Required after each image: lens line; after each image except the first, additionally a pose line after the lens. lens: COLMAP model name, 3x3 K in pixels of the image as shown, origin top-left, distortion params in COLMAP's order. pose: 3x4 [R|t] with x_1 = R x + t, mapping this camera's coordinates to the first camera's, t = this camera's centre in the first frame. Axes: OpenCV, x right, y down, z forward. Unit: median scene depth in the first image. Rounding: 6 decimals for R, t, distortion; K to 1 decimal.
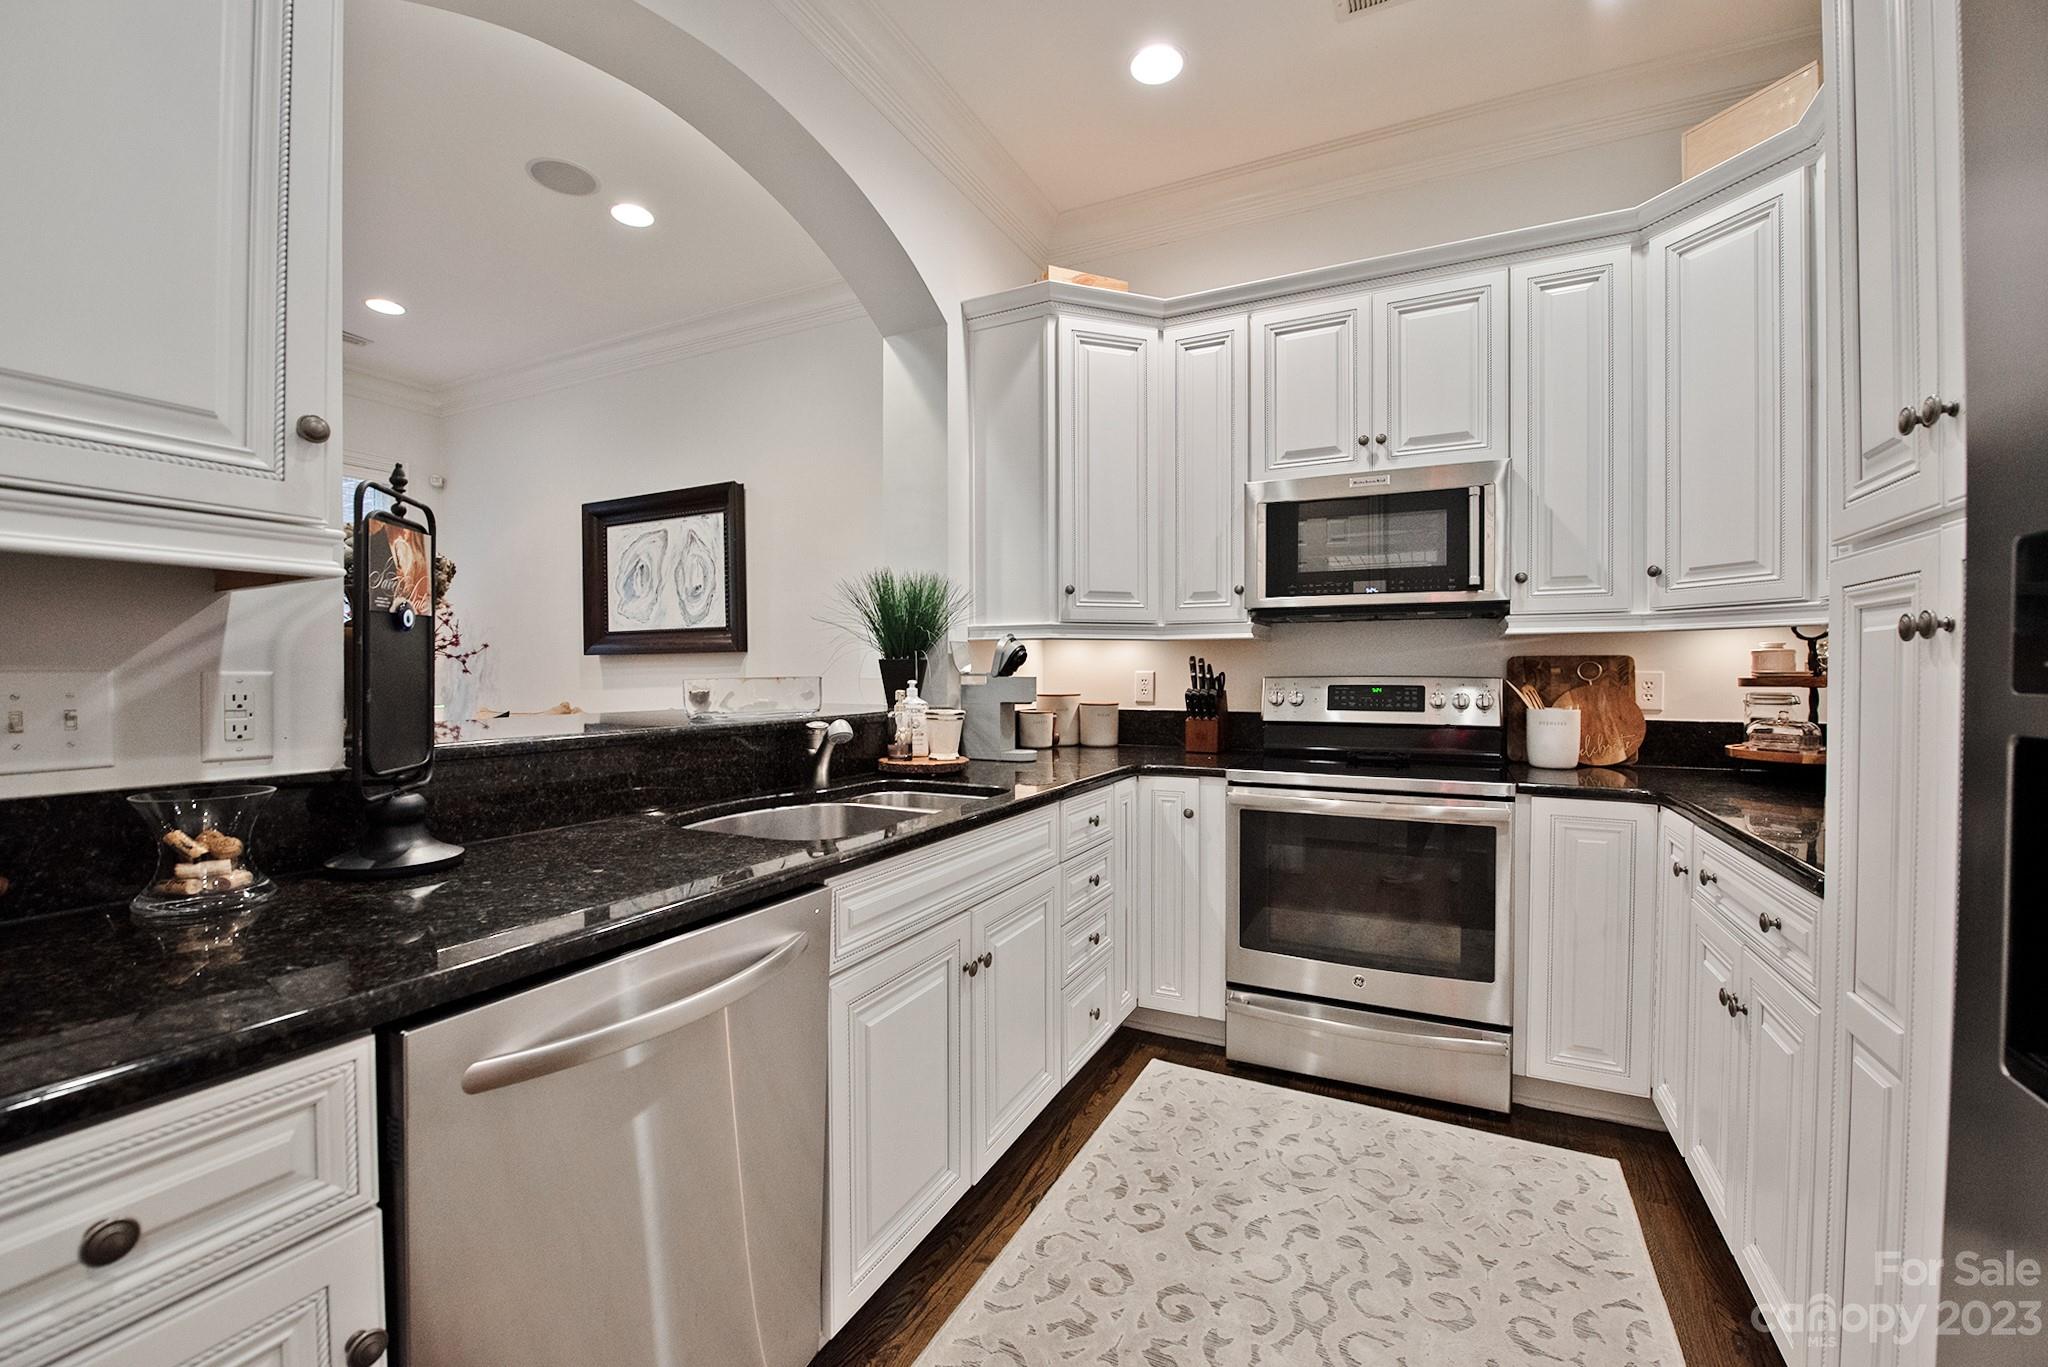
lens RADIAL K [[824.6, 0, 1024.0], [0, 824.6, 683.5], [0, 0, 1]] dist [-0.015708, -0.003561]
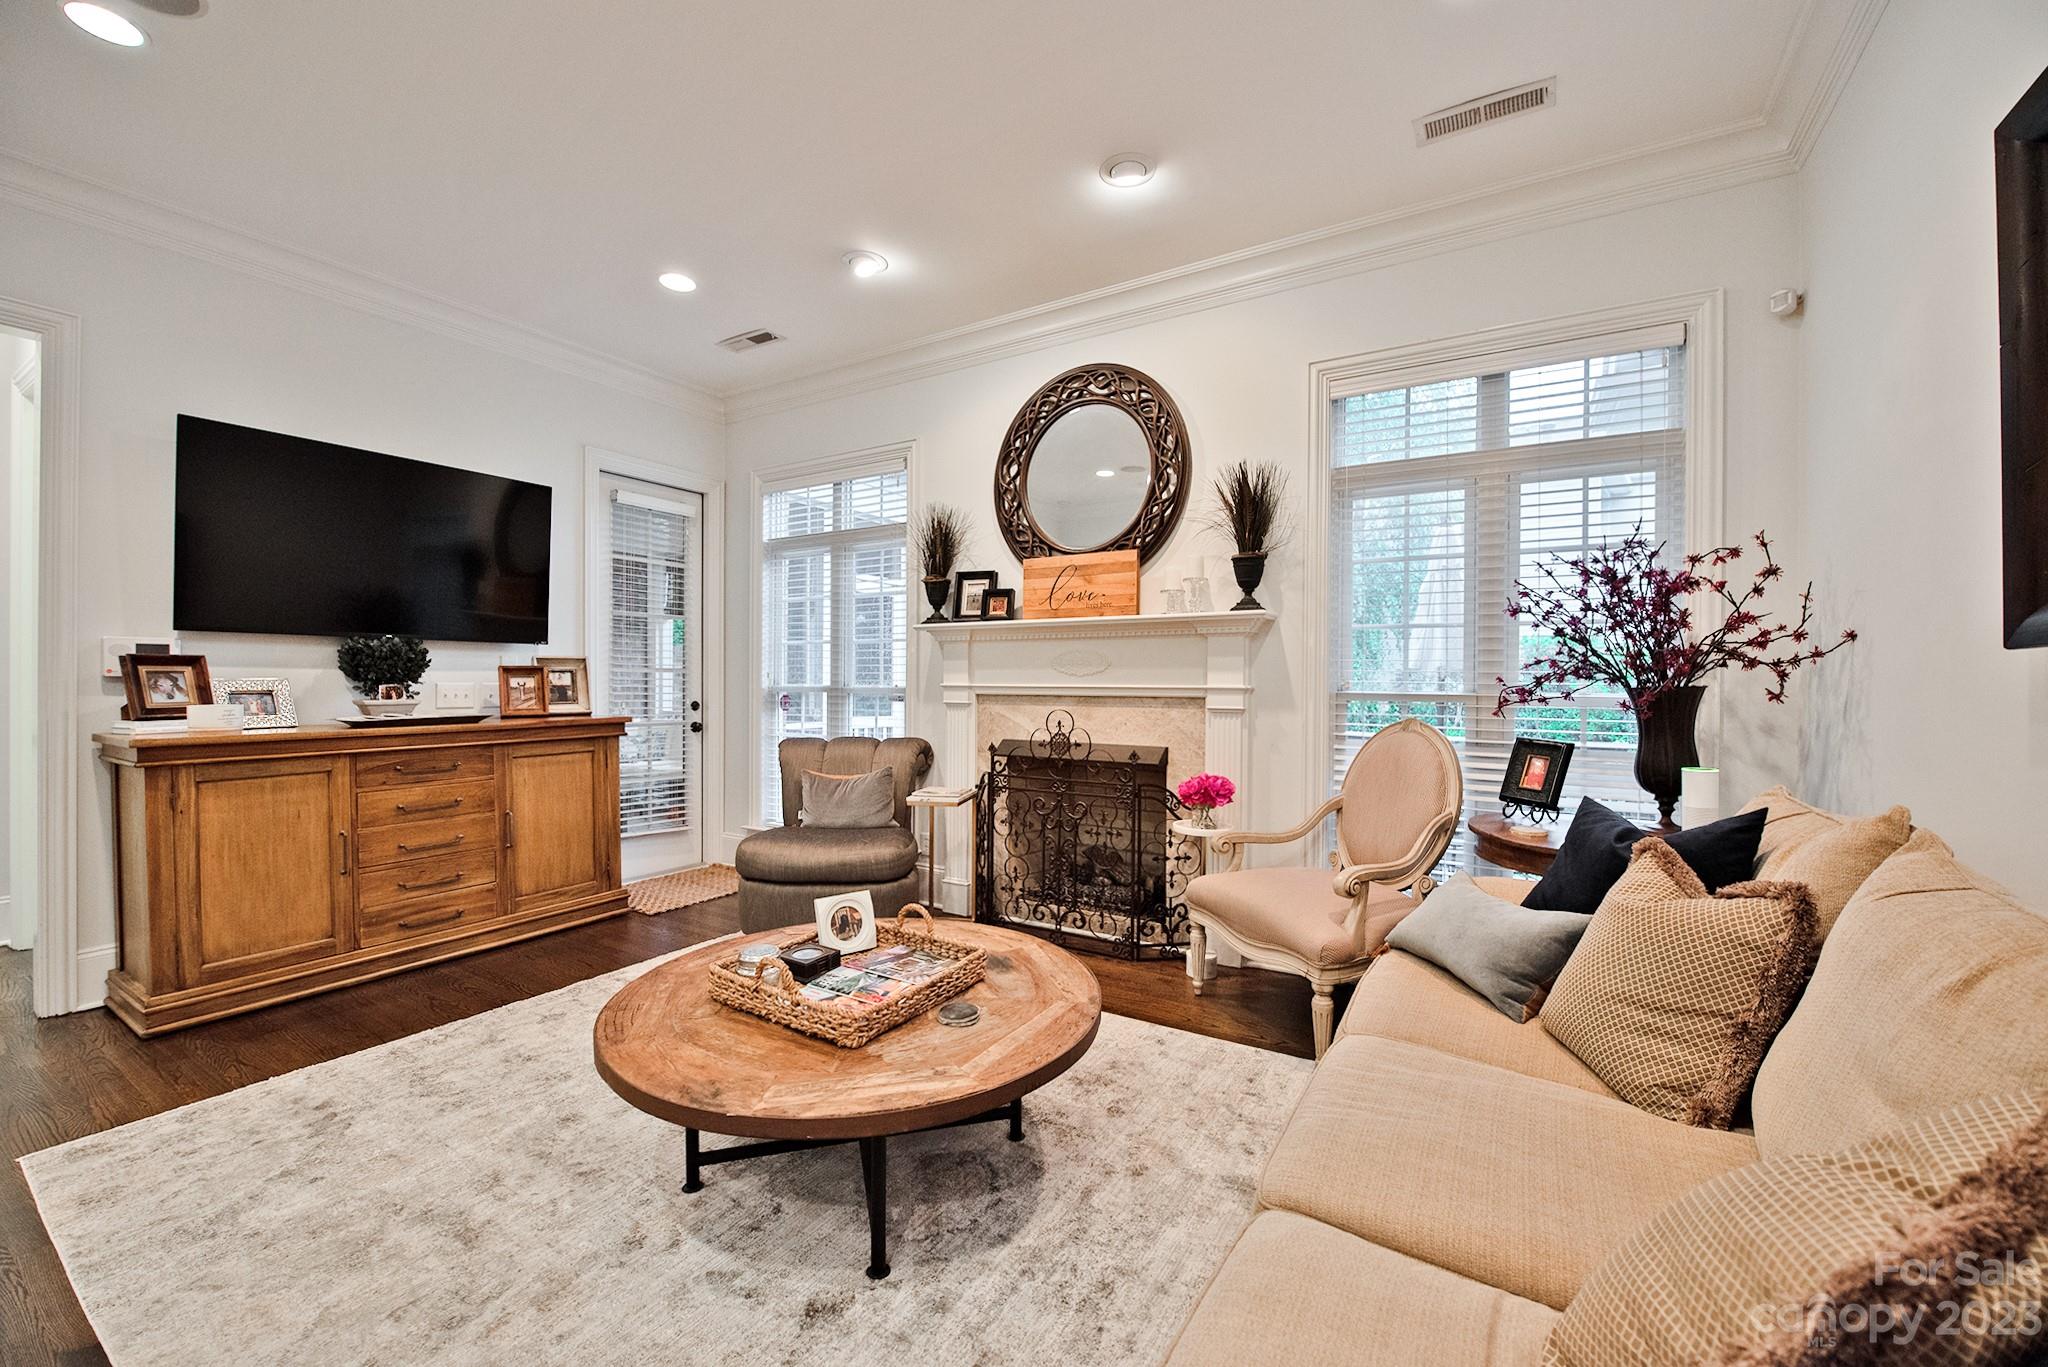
lens RADIAL K [[817.0, 0, 1041.8], [0, 817.0, 687.4], [0, 0, 1]] dist [-0.018550, -0.000133]
pose [[-0.072362, 0.006139, -0.997360, -0.413302], [-0.018130, 0.999808, 0.007469, -0.029203], [0.997214, 0.018622, -0.072236, 1.181164]]
